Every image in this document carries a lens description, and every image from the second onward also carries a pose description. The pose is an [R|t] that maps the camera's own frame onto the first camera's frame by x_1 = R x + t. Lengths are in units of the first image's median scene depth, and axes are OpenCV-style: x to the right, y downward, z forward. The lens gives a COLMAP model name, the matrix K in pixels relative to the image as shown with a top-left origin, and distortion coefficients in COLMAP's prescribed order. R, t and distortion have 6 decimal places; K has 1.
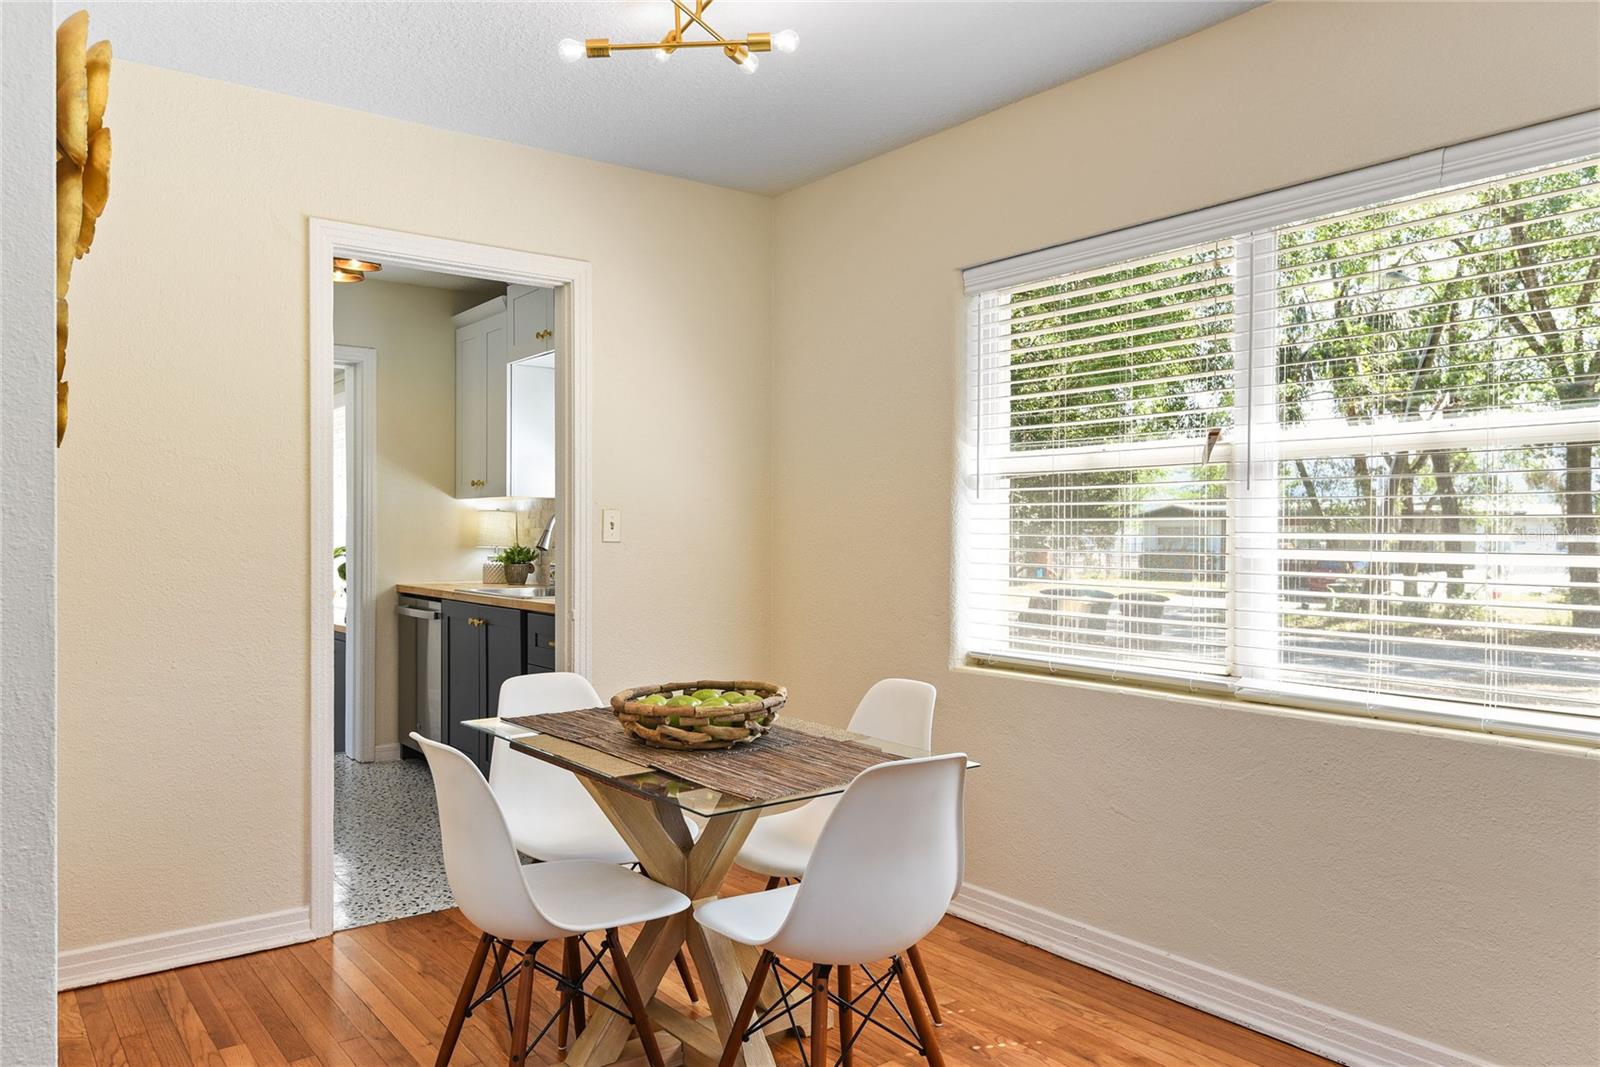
lens RADIAL K [[1130.8, 0, 766.9], [0, 1130.8, 538.7], [0, 0, 1]] dist [0.044714, -0.000732]
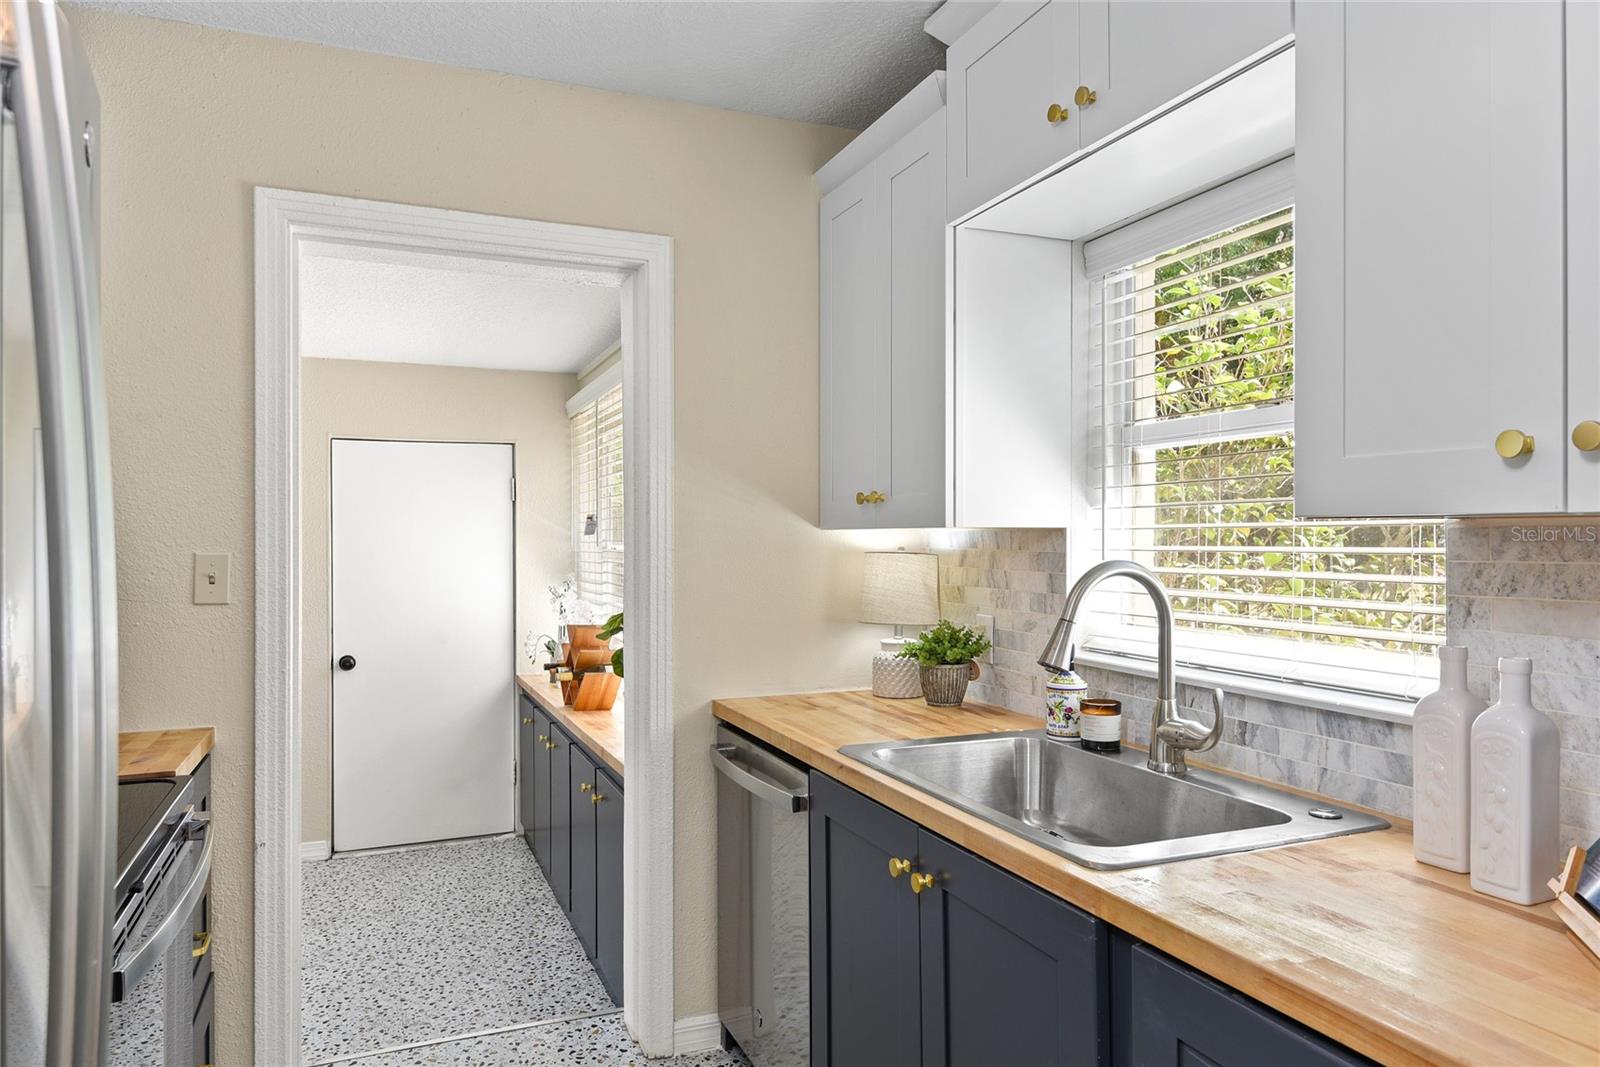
lens RADIAL K [[1007.8, 0, 800.0], [0, 1007.8, 533.5], [0, 0, 1]] dist [-0.001522, -0.000434]
pose [[0.973240, -0.009231, -0.229605, -0.182288], [0.007362, 0.999932, -0.008996, -0.029851], [0.229673, 0.007064, 0.973242, 0.565844]]
